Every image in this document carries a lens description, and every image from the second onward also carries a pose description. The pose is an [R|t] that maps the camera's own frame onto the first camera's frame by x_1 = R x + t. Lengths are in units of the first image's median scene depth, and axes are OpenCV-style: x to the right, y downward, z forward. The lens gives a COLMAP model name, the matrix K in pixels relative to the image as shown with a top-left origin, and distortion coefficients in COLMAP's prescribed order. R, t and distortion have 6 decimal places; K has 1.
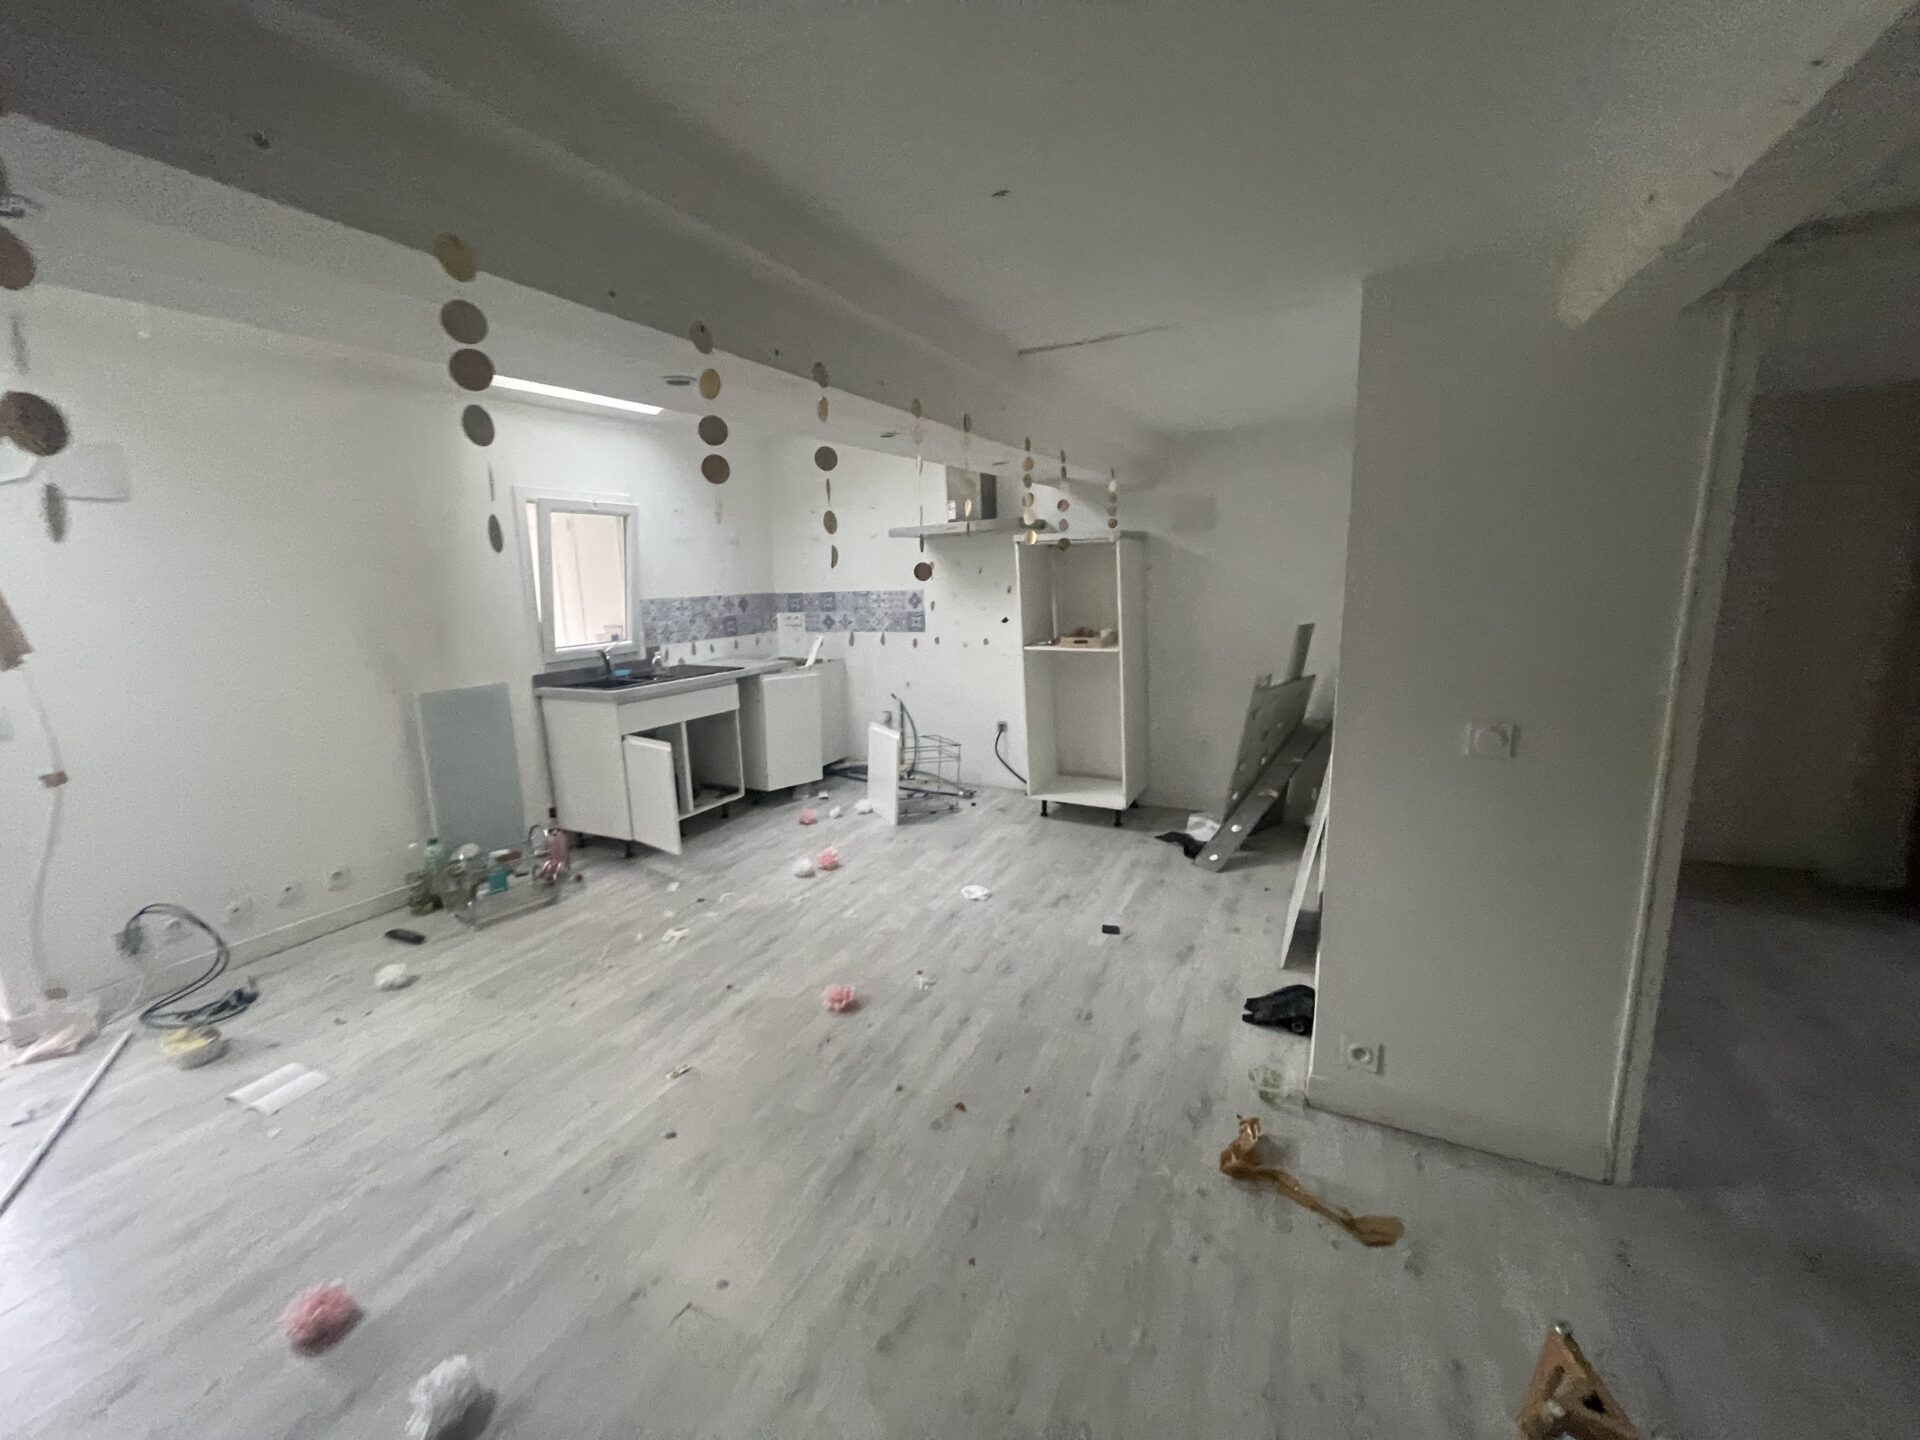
lens RADIAL K [[770.7, 0, 948.7], [0, 770.7, 720.7], [0, 0, 1]] dist [0.001018, -0.000928]
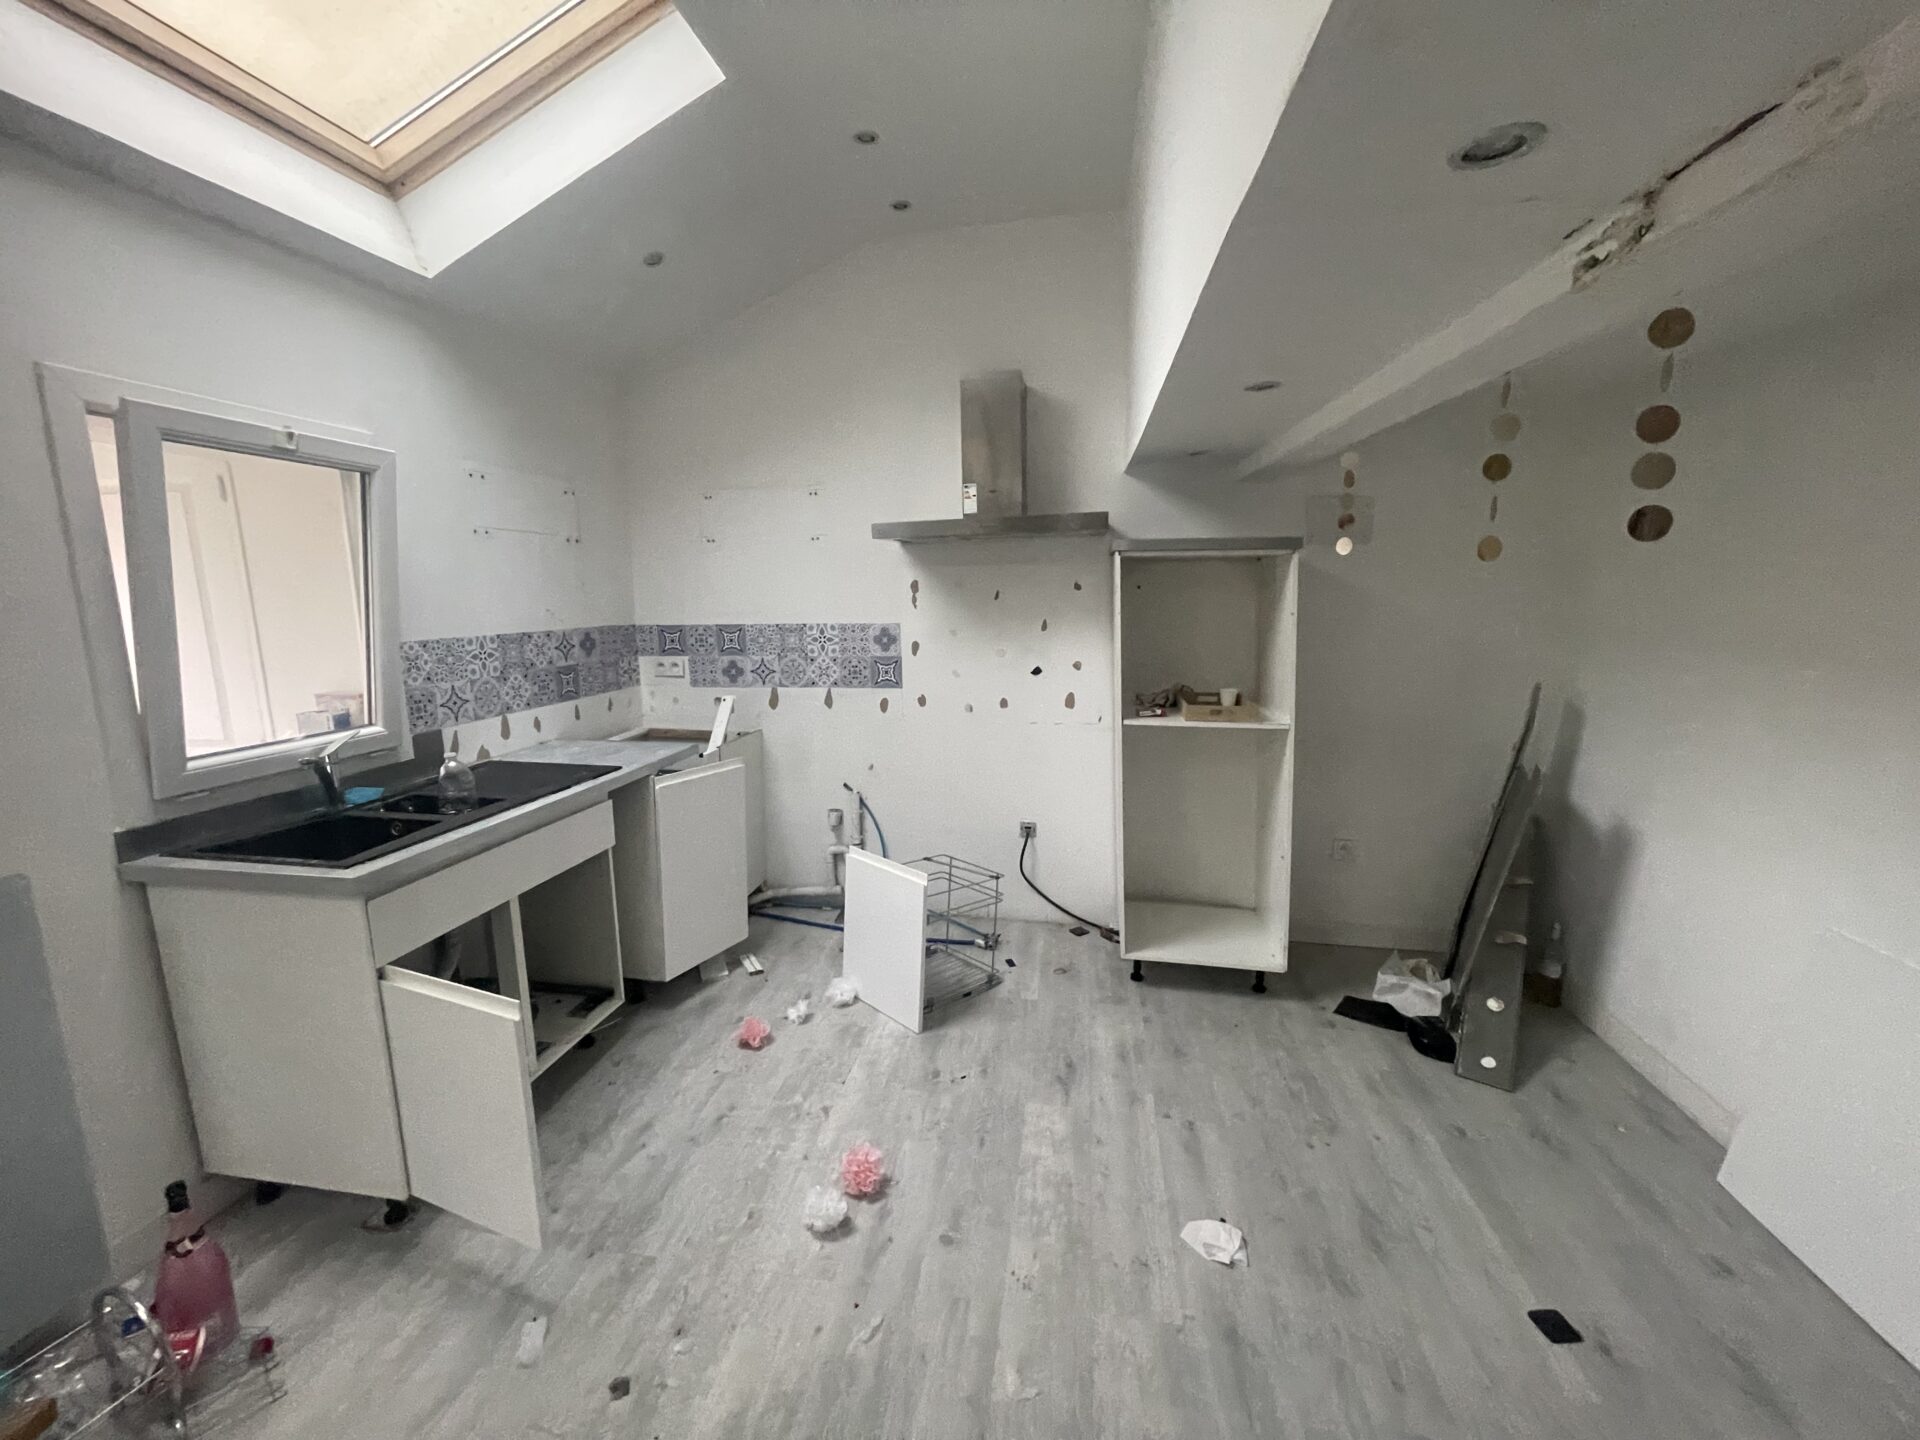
lens RADIAL K [[770.7, 0, 950.5], [0, 770.7, 722.3], [0, 0, 1]] dist [0.001018, -0.000928]
pose [[0.959242, -0.028314, 0.281165, -0.212430], [0.035116, 0.999199, -0.019181, -0.088663], [-0.280397, 0.028272, 0.959468, 0.451972]]
